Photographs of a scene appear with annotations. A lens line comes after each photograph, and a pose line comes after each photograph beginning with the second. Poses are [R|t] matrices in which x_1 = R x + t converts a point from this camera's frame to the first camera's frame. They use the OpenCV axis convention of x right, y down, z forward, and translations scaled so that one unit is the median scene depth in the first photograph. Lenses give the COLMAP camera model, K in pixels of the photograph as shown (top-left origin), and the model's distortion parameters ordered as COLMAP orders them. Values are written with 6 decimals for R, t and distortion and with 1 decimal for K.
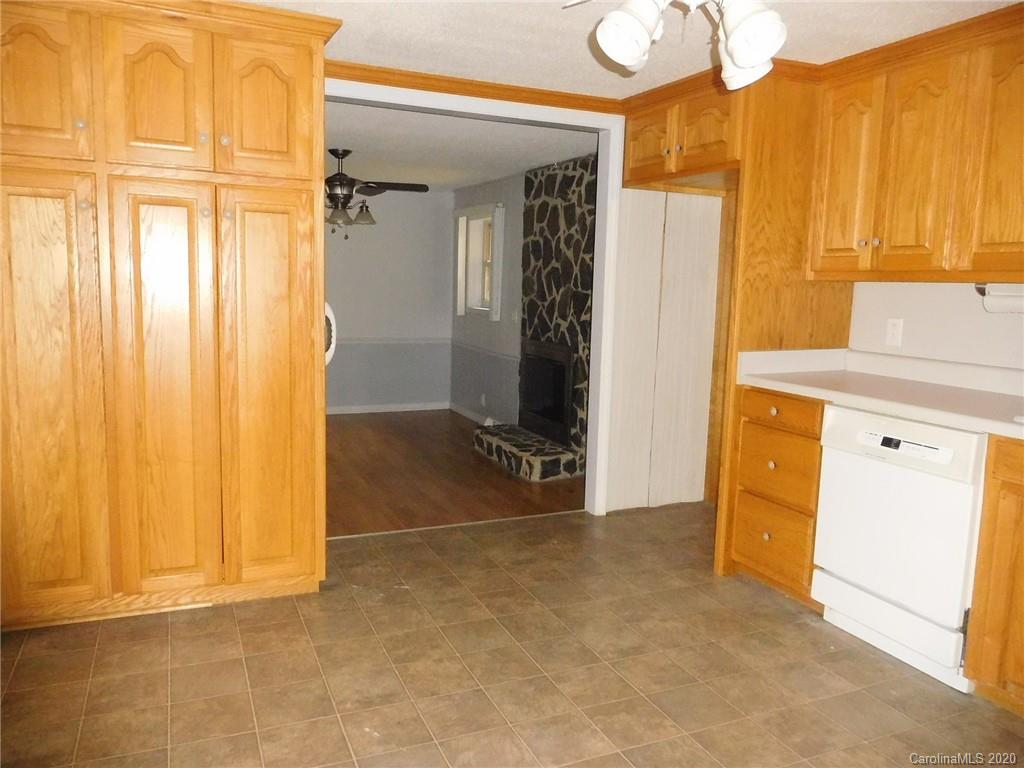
lens RADIAL K [[770.9, 0, 508.2], [0, 770.9, 384.9], [0, 0, 1]] dist [-0.011900, 0.001404]
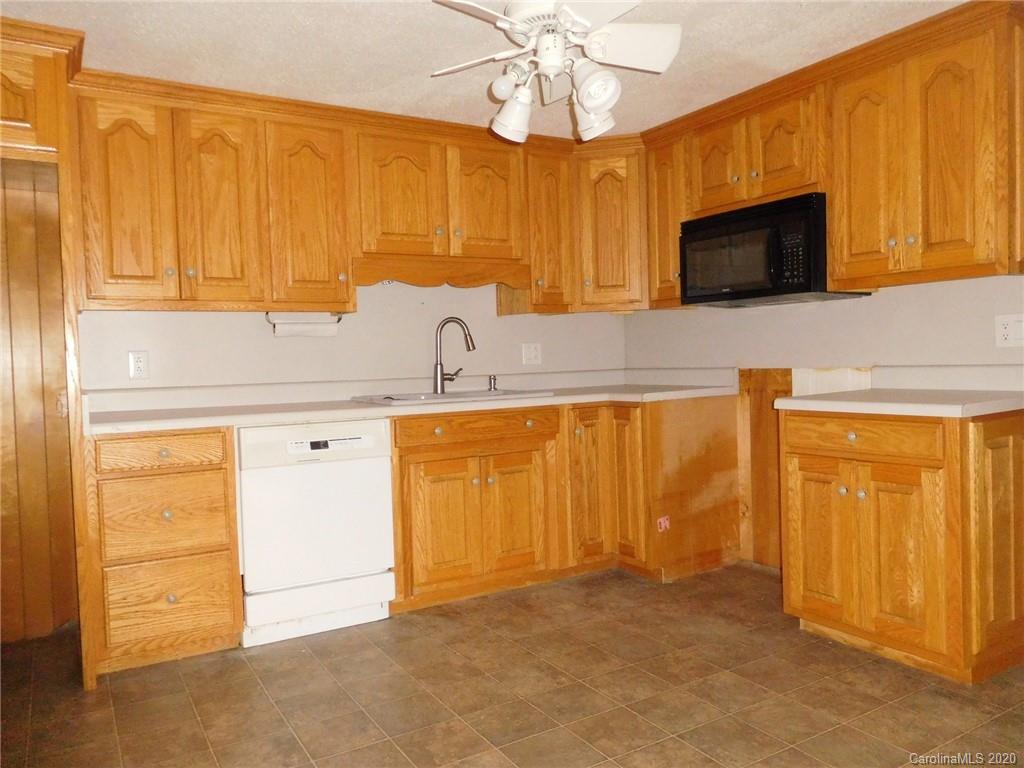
lens RADIAL K [[770.9, 0, 513.6], [0, 770.9, 378.4], [0, 0, 1]] dist [-0.011900, 0.001404]
pose [[-0.126991, -0.050840, 0.990600, -0.312802], [0.159990, 0.984559, 0.071040, -0.027013], [-0.978916, 0.167508, -0.116896, 0.378227]]
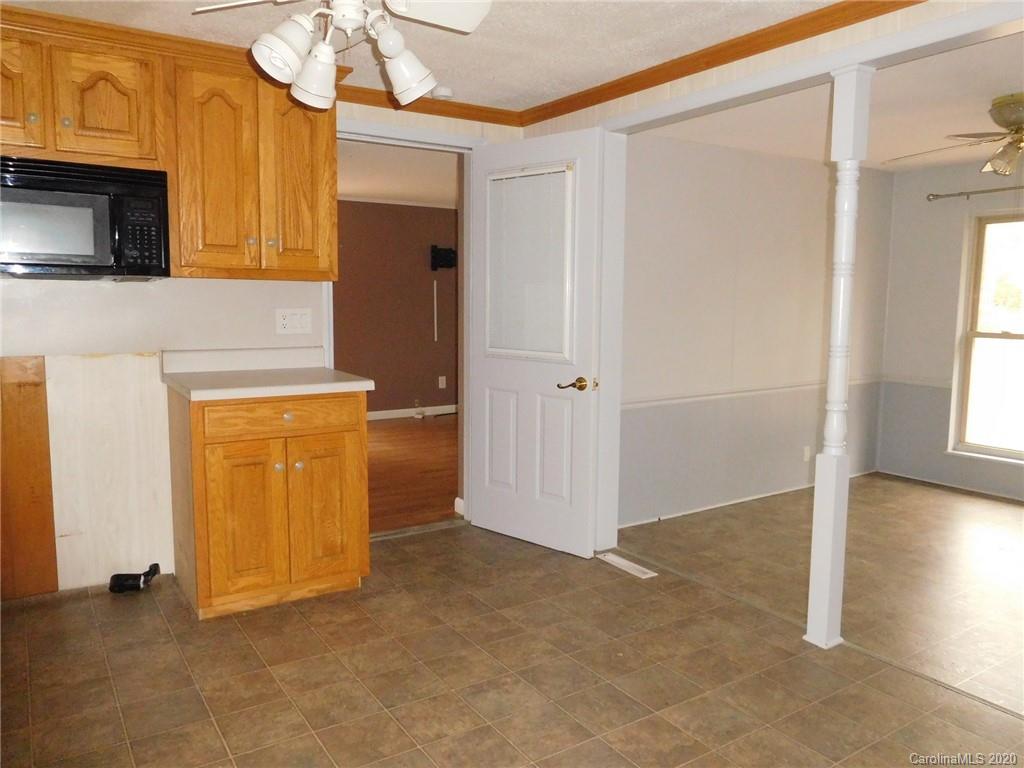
lens RADIAL K [[770.9, 0, 514.6], [0, 770.9, 378.2], [0, 0, 1]] dist [-0.011900, 0.001404]
pose [[-0.985022, -0.022593, -0.170944, 0.031385], [-0.061863, 0.971683, 0.228046, -0.077129], [0.160951, 0.235206, -0.958526, 0.629787]]
